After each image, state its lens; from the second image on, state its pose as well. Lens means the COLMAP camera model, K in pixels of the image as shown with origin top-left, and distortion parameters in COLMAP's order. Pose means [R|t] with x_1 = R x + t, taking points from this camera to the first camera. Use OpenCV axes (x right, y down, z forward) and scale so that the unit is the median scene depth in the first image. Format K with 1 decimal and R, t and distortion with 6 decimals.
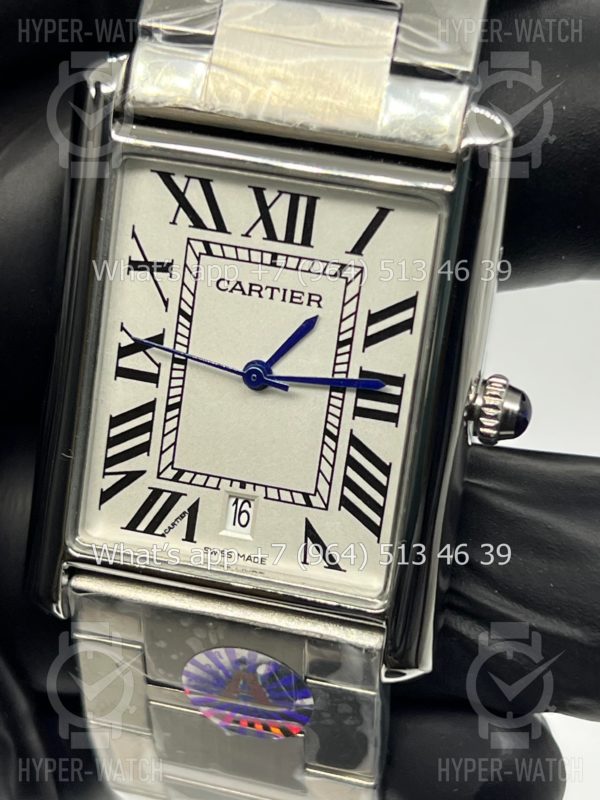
lens RADIAL K [[1869.3, 0, 292.9], [0, 1869.3, 395.8], [0, 0, 1]] dist [0.331454, 0.000000]
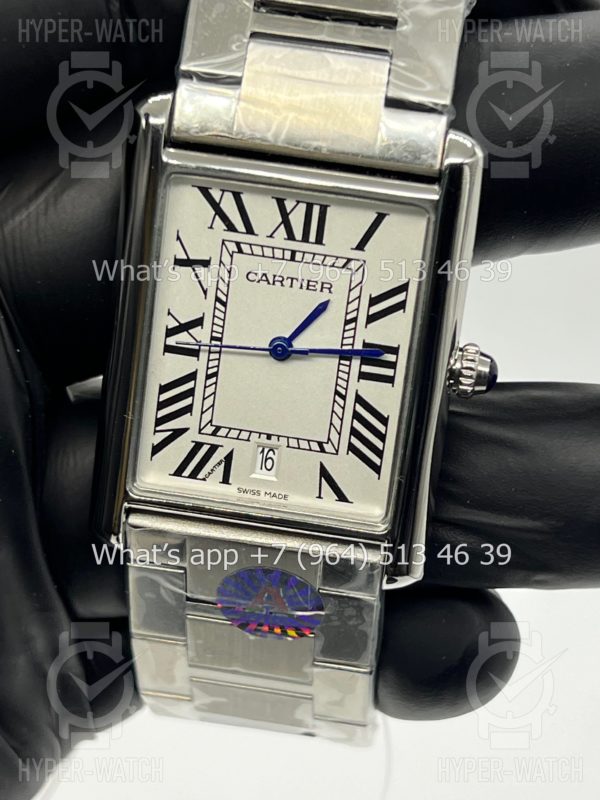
lens RADIAL K [[1869.3, 0, 300.9], [0, 1869.3, 416.5], [0, 0, 1]] dist [0.331454, 0.000000]
pose [[0.994370, -0.028935, 0.101940, -0.134458], [0.026195, 0.999261, 0.028119, -0.000422], [-0.102678, -0.025290, 0.994393, -0.245690]]
